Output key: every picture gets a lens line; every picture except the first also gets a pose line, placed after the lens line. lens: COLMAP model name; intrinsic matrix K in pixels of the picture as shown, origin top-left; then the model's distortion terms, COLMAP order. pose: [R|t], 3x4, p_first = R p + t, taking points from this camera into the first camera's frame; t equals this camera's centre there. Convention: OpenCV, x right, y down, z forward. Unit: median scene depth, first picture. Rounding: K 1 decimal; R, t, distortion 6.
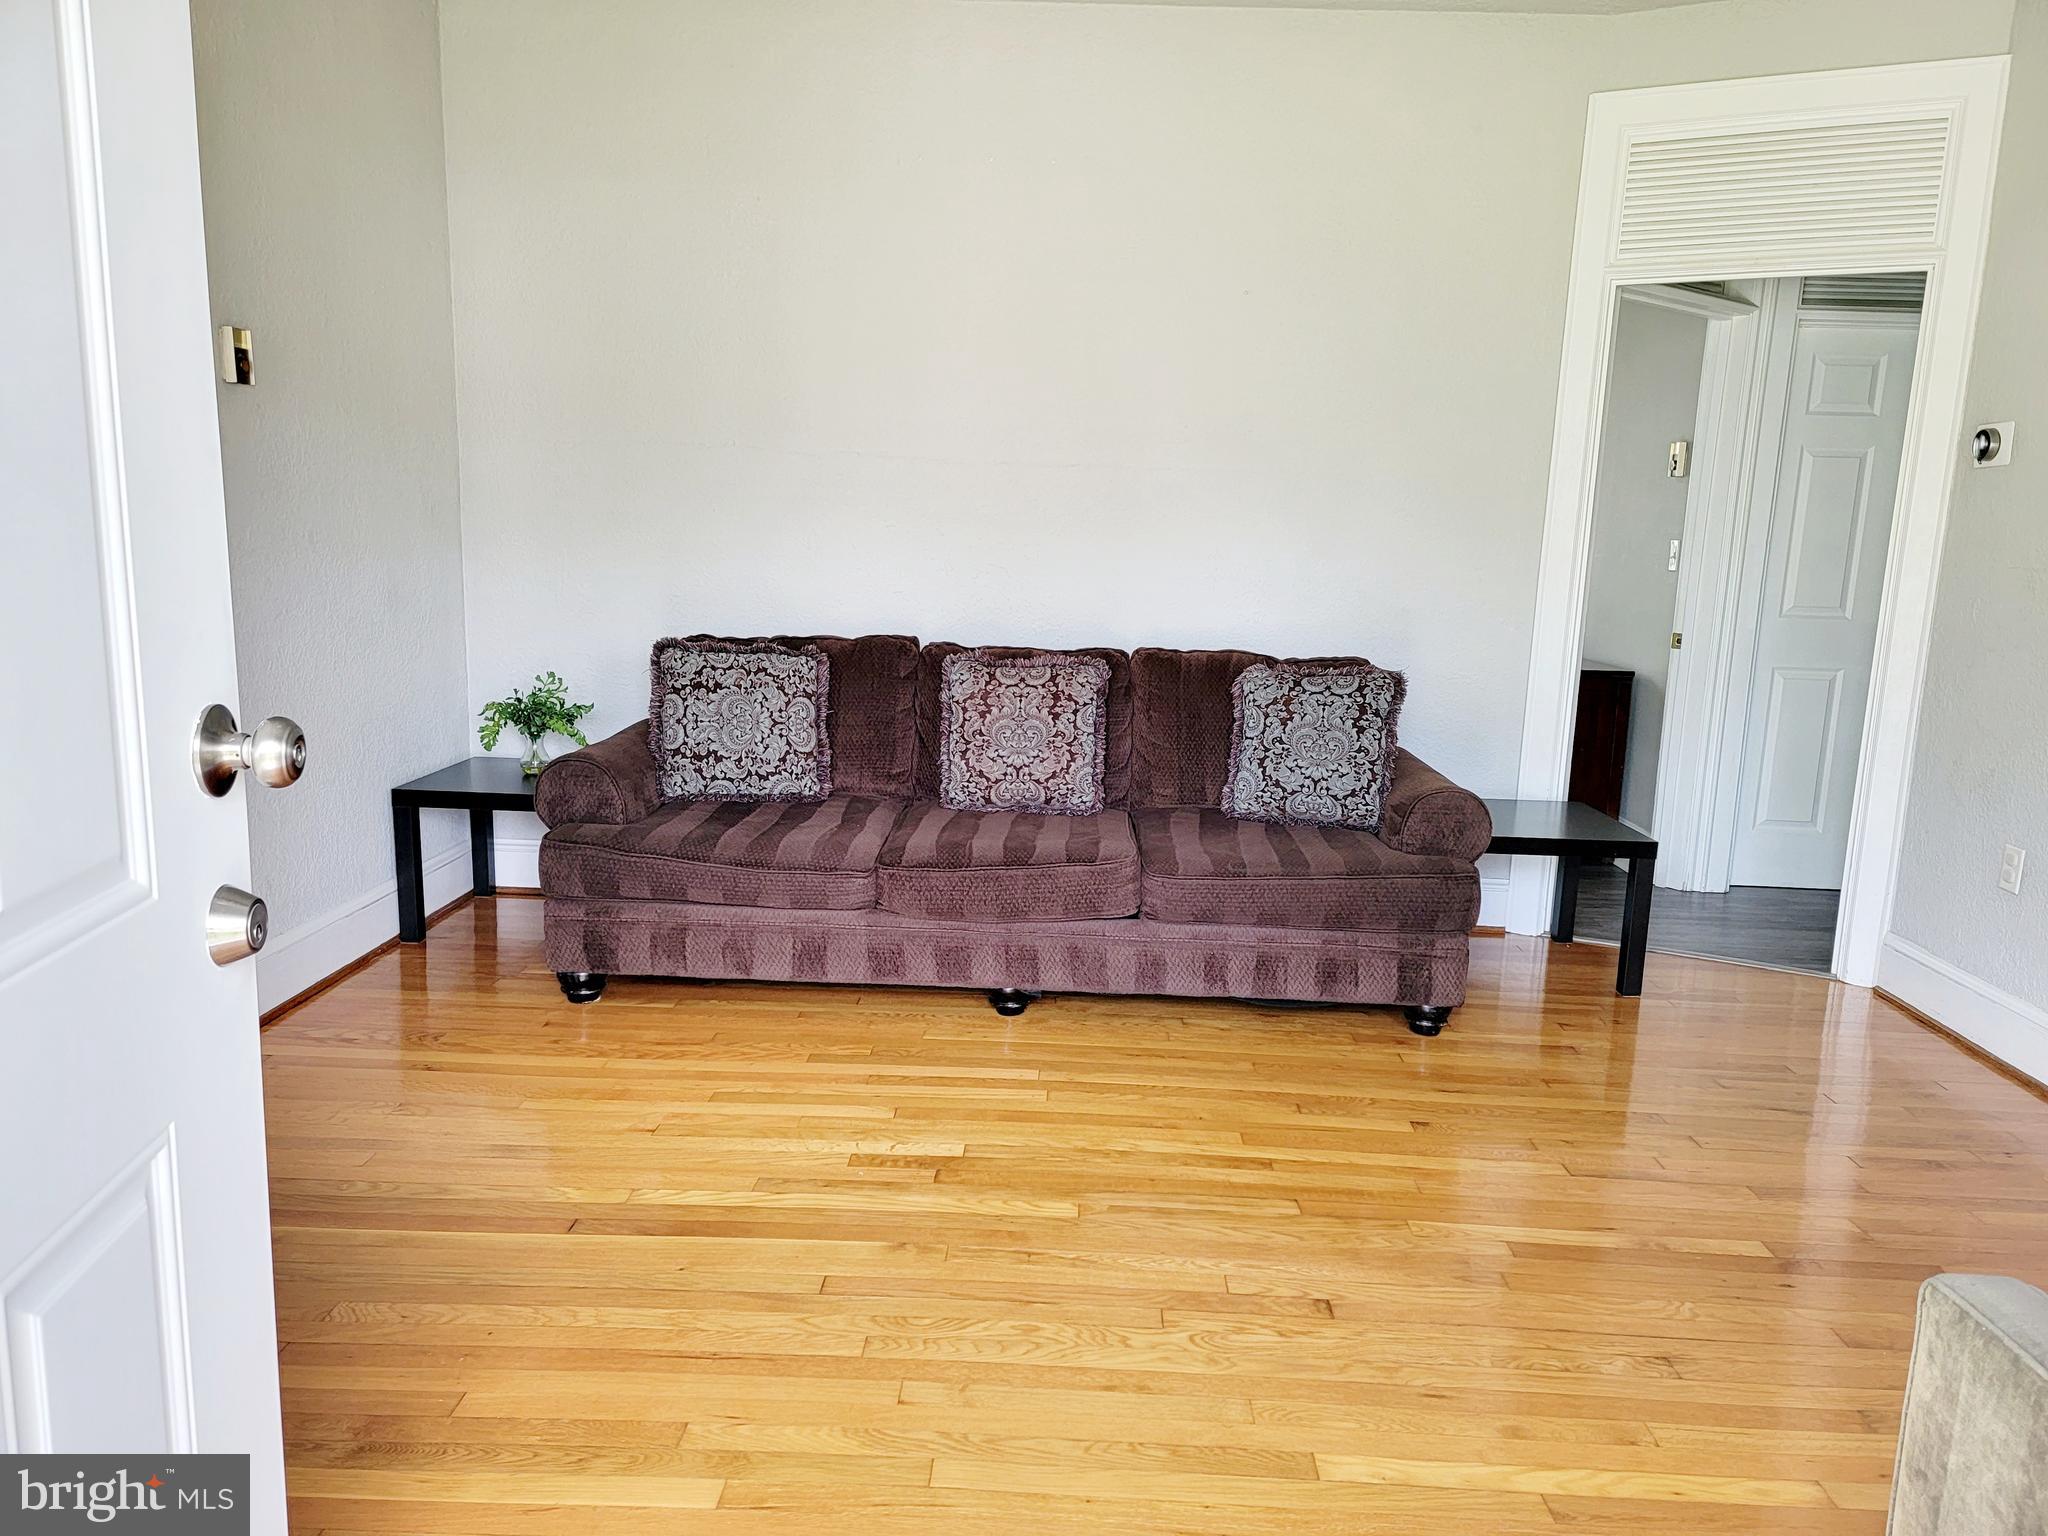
lens RADIAL K [[1440.9, 0, 1033.2], [0, 1440.9, 769.9], [0, 0, 1]] dist [0.095454, -0.087567]
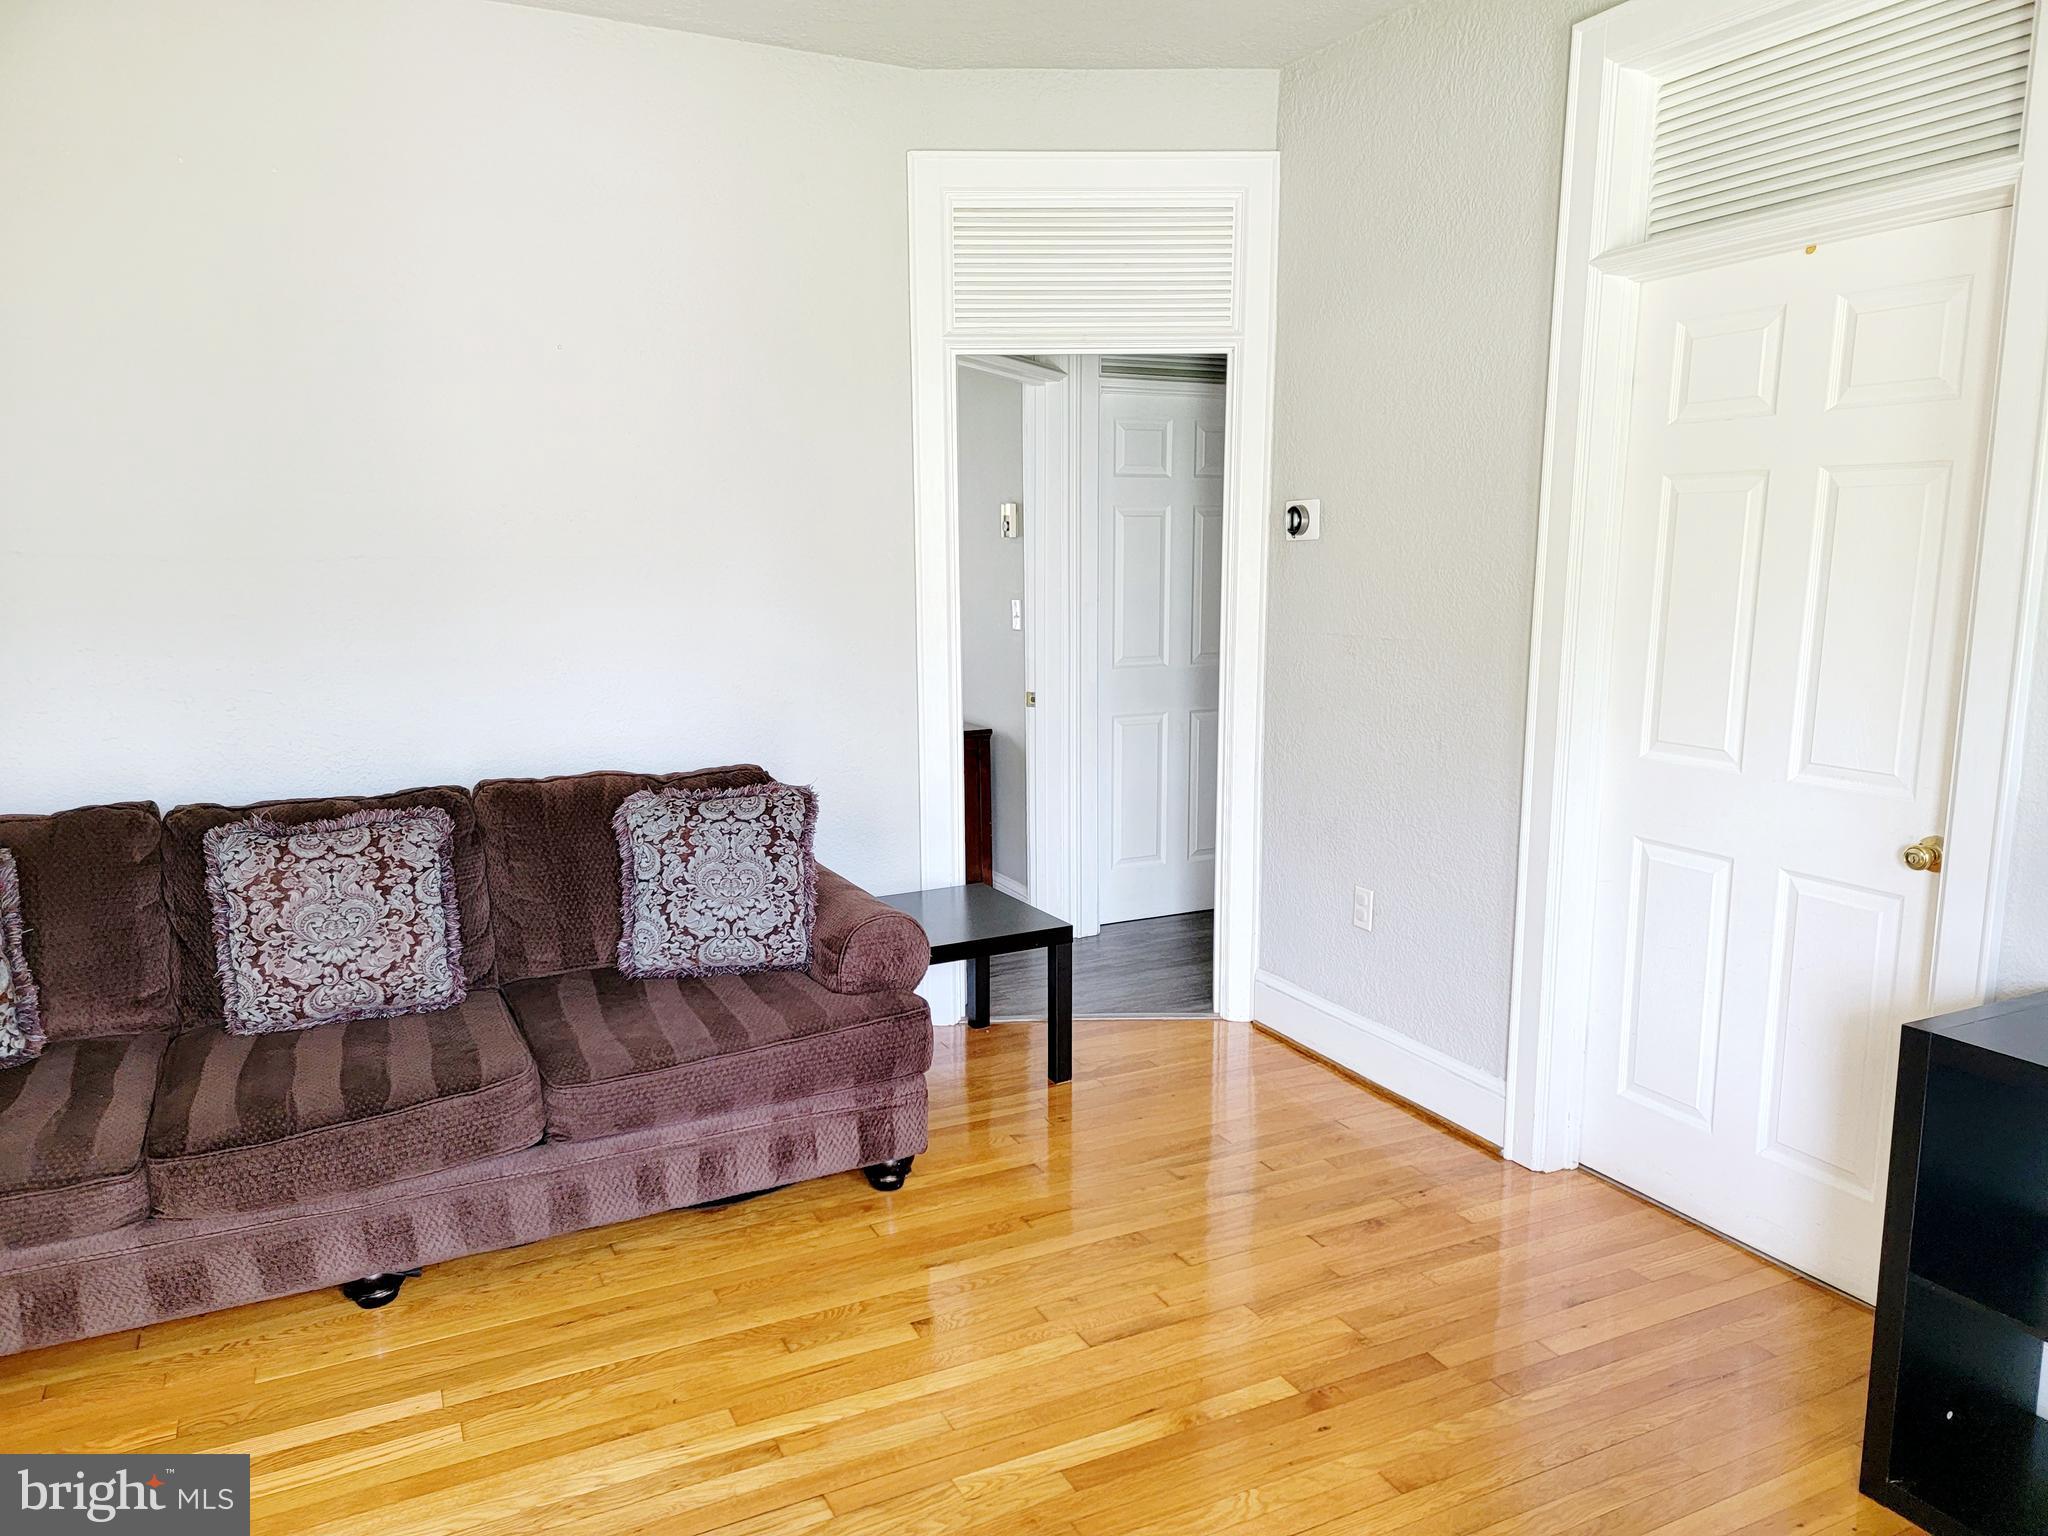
lens RADIAL K [[1427.9, 0, 1031.7], [0, 1427.9, 788.0], [0, 0, 1]] dist [0.095917, -0.092678]
pose [[0.879262, -0.120747, 0.460779, -0.032730], [0.114845, 0.992539, 0.040947, -0.087044], [-0.462286, 0.016916, 0.886570, 0.154095]]
